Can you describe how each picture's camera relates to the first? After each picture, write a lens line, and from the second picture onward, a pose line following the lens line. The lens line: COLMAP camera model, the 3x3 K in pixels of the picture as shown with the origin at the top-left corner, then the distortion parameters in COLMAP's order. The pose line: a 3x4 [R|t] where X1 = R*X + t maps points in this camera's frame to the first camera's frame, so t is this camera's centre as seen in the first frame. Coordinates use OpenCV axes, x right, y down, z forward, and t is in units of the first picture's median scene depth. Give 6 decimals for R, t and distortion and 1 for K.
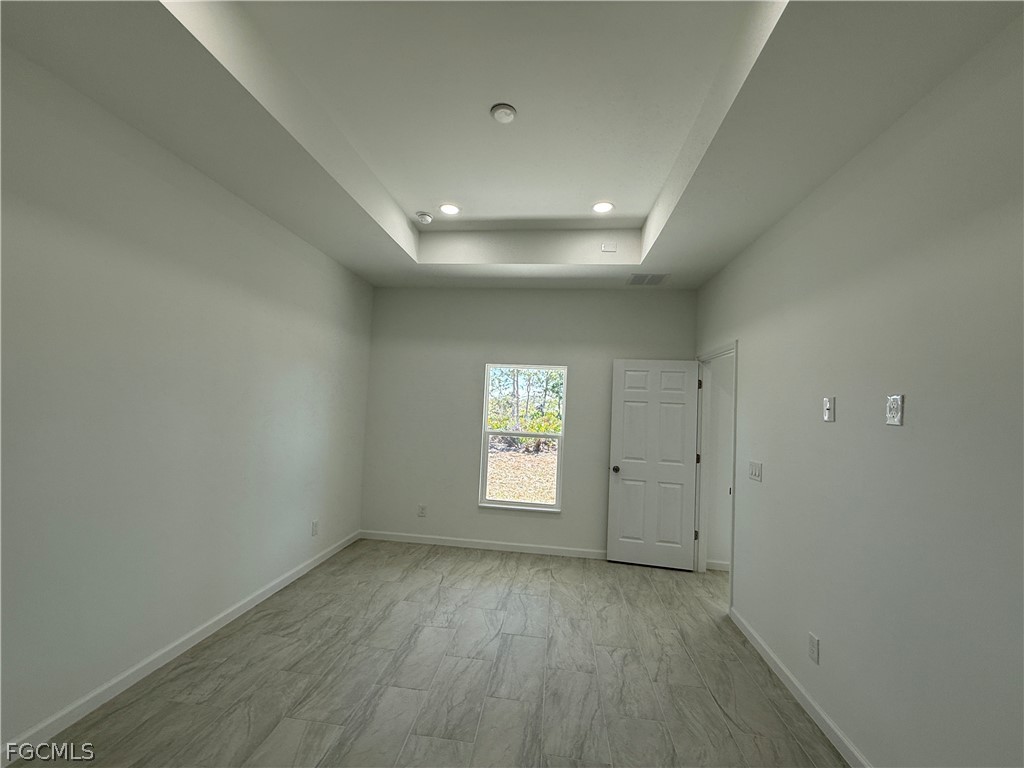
lens RADIAL K [[408.0, 0, 510.2], [0, 408.0, 385.3], [0, 0, 1]] dist [-0.000793, -0.000089]
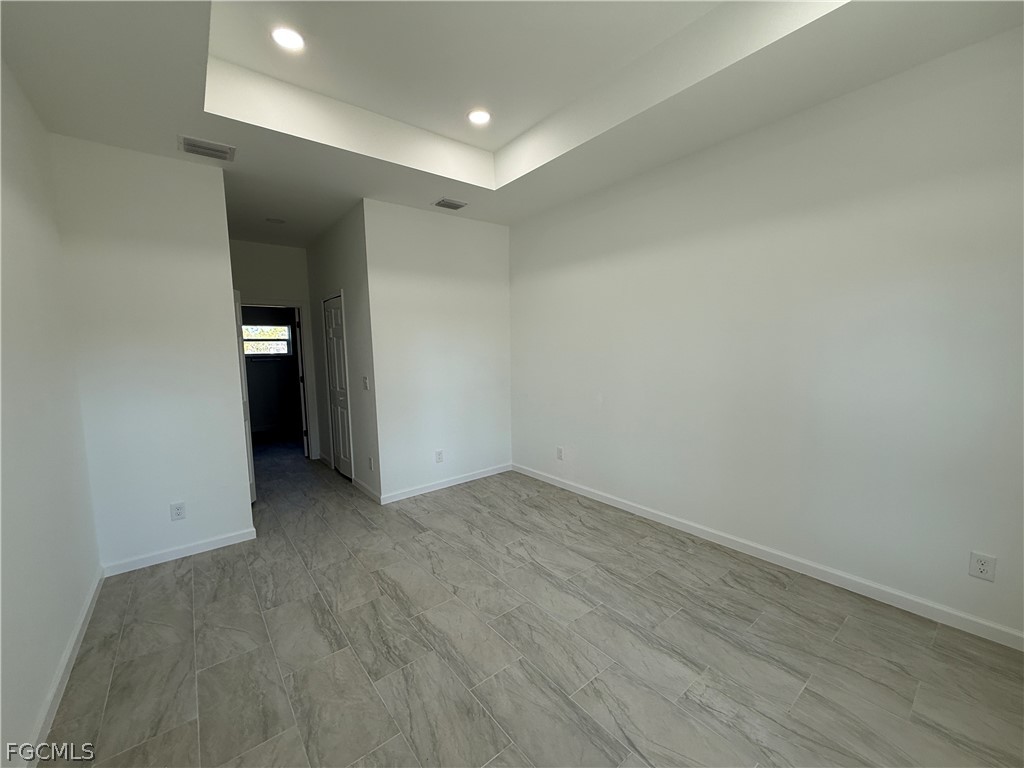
lens RADIAL K [[408.0, 0, 510.2], [0, 408.0, 385.3], [0, 0, 1]] dist [-0.000793, -0.000089]
pose [[-0.703603, 0.034176, -0.709771, 0.539594], [0.023975, 0.999416, 0.024356, 0.130331], [0.710189, 0.000120, -0.704011, 1.500575]]
